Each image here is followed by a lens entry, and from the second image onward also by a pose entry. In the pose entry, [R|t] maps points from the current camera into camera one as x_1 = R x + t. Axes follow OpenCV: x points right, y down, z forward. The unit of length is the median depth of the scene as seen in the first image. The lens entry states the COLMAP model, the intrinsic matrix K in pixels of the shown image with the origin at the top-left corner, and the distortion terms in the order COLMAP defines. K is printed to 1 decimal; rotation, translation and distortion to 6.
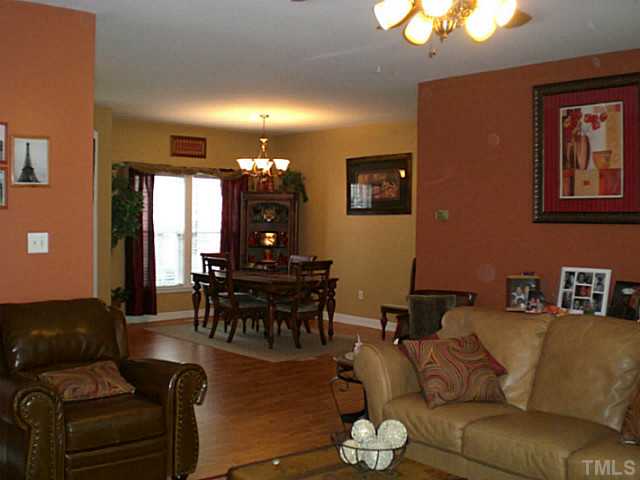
lens RADIAL K [[740.0, 0, 320.0], [0, 740.0, 240.0], [0, 0, 1]] dist [0.006711, -0.463386]
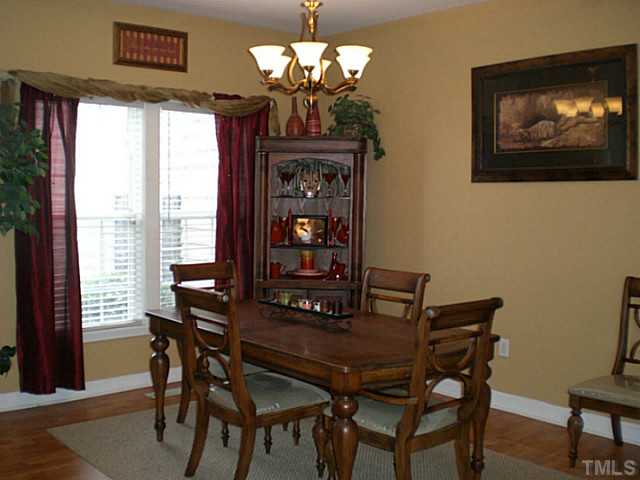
lens RADIAL K [[740.0, 0, 320.0], [0, 740.0, 240.0], [0, 0, 1]] dist [0.006711, -0.463386]
pose [[0.999953, -0.000947, -0.009601, -0.055269], [0.001276, 0.999412, 0.034254, -0.011911], [0.009563, -0.034265, 0.999367, 0.469514]]
